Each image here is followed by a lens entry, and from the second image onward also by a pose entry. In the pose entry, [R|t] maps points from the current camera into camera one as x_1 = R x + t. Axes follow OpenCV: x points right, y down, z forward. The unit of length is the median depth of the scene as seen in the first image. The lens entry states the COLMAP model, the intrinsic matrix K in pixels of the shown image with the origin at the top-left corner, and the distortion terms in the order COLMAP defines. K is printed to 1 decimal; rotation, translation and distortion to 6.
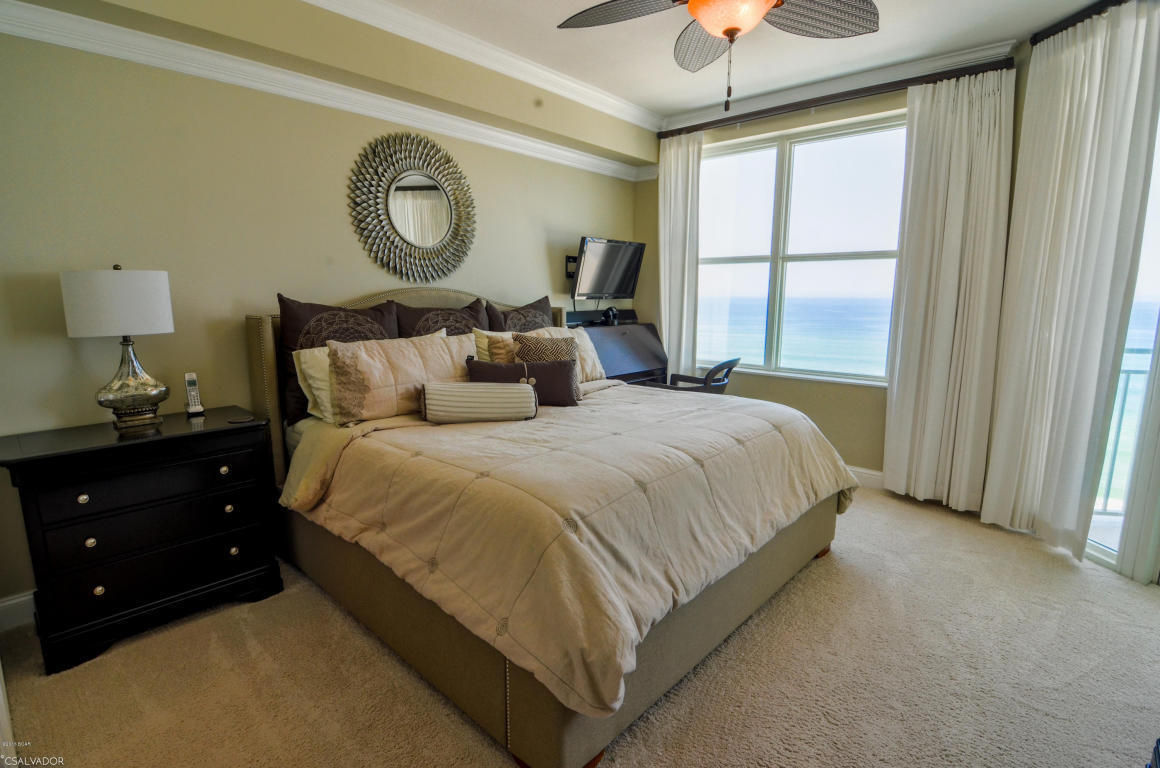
lens RADIAL K [[577.8, 0, 580.0], [0, 577.8, 384.0], [0, 0, 1]] dist [0.000661, -0.007134]
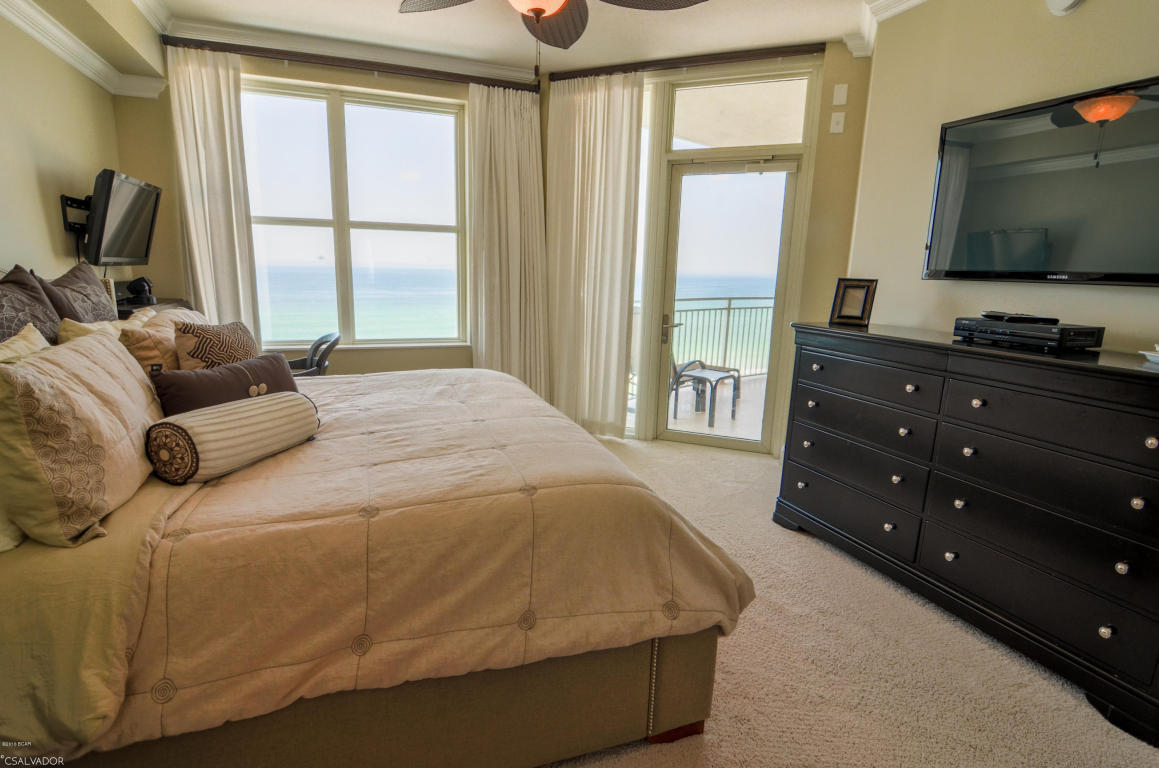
lens RADIAL K [[577.4, 0, 579.5], [0, 577.4, 384.0], [0, 0, 1]] dist [0.000661, -0.007134]
pose [[0.455439, -0.169614, 0.873960, -0.444563], [0.119899, 0.984426, 0.128571, -0.046237], [-0.882156, 0.046231, 0.468683, 0.299589]]
